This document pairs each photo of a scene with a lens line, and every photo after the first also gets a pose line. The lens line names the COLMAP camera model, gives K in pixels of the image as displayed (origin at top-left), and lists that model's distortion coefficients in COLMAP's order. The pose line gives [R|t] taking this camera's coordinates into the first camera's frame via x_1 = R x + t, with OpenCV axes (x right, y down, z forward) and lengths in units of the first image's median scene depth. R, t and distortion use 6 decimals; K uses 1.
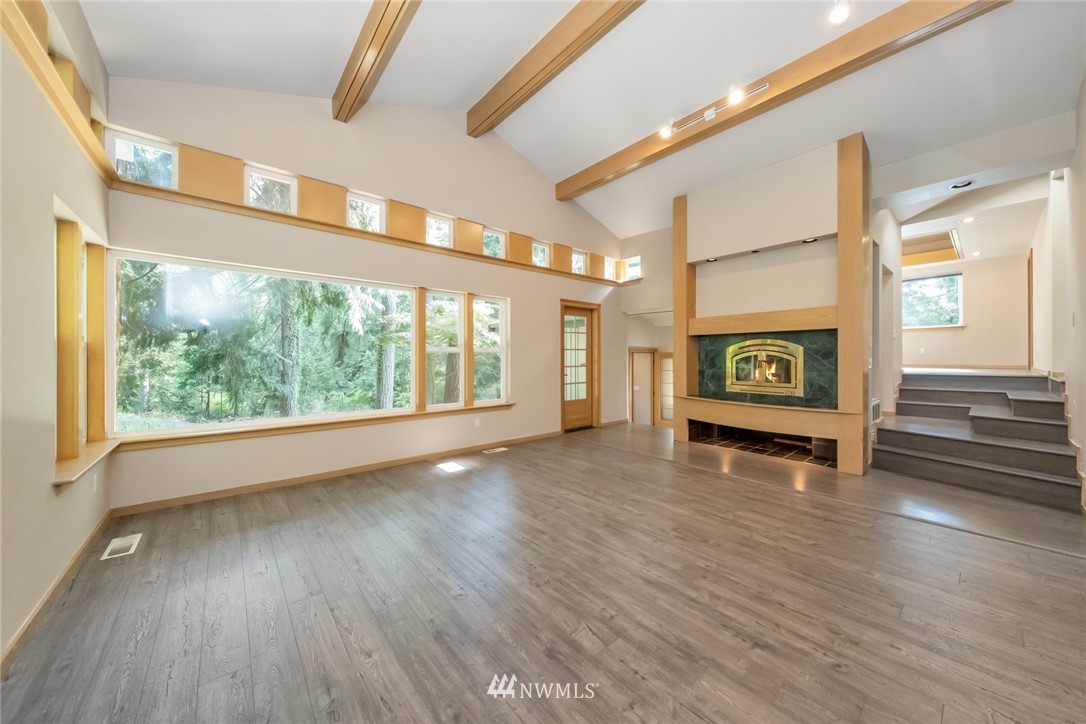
lens RADIAL K [[372.7, 0, 545.3], [0, 372.7, 354.1], [0, 0, 1]] dist [-0.000307, -0.000219]
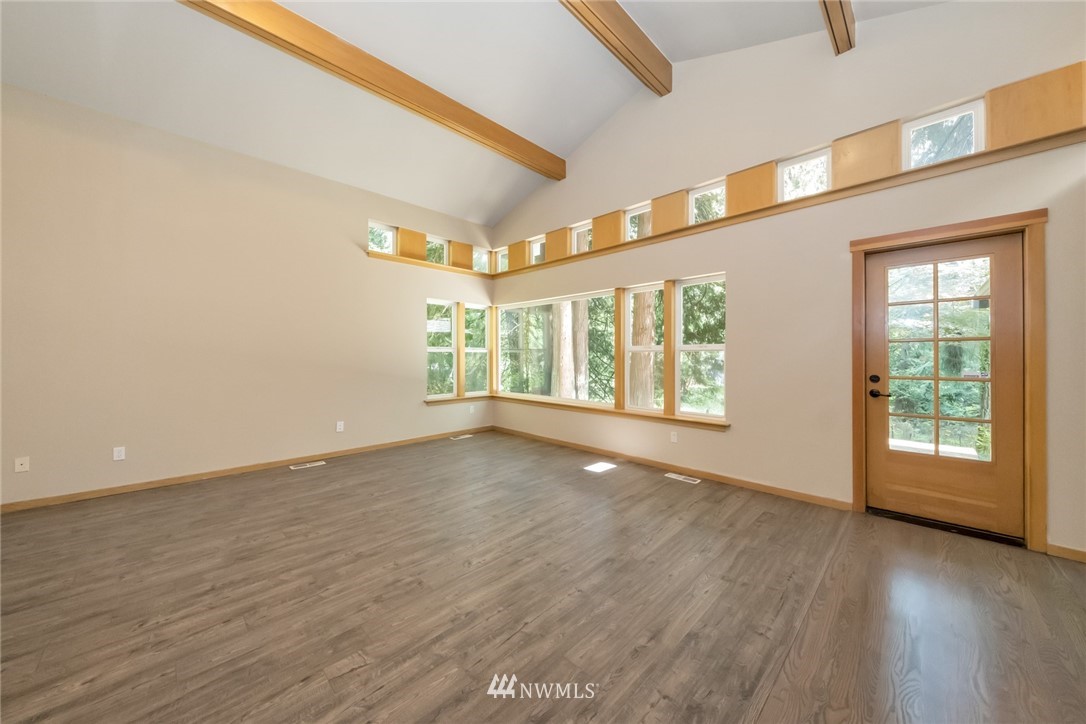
lens RADIAL K [[383.8, 0, 543.0], [0, 383.8, 362.0], [0, 0, 1]] dist [0.000379, -0.000183]
pose [[0.080564, 0.018498, -0.996578, 1.163886], [0.003872, 0.999814, 0.018871, 0.006688], [0.996742, -0.005379, 0.080477, 1.216309]]
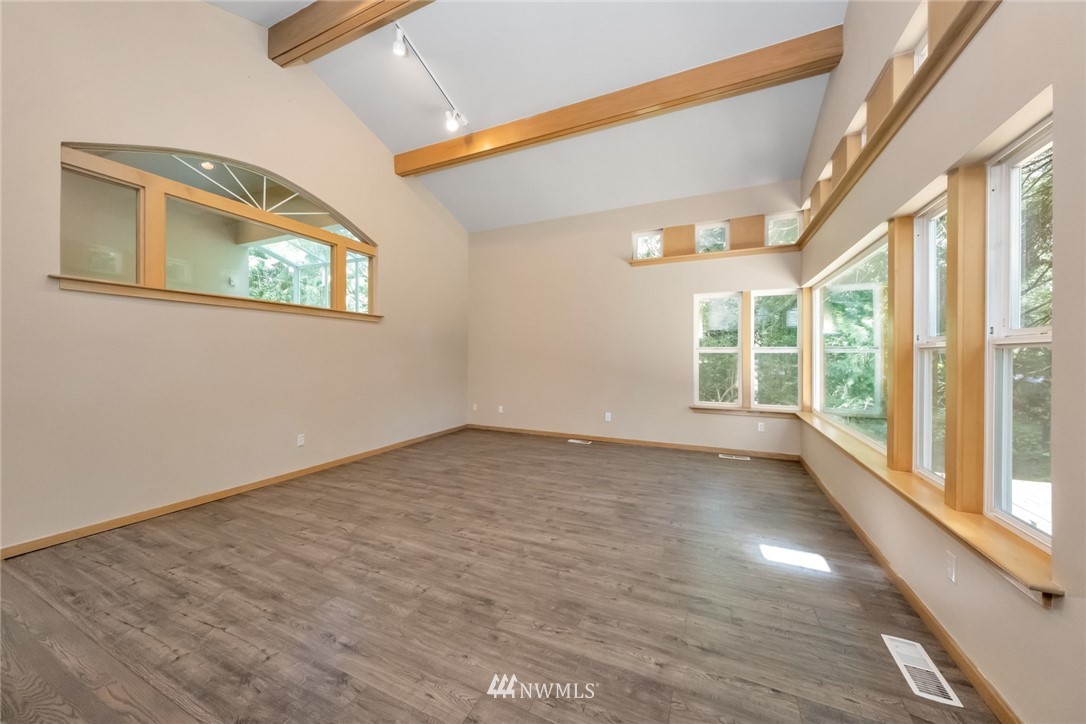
lens RADIAL K [[379.3, 0, 543.0], [0, 379.3, 362.0], [0, 0, 1]] dist [0.006433, -0.000088]
pose [[-0.908897, 0.007288, -0.416957, 0.510312], [0.000312, 0.999859, 0.016796, 0.002037], [0.417020, 0.015136, -0.908771, 2.148743]]
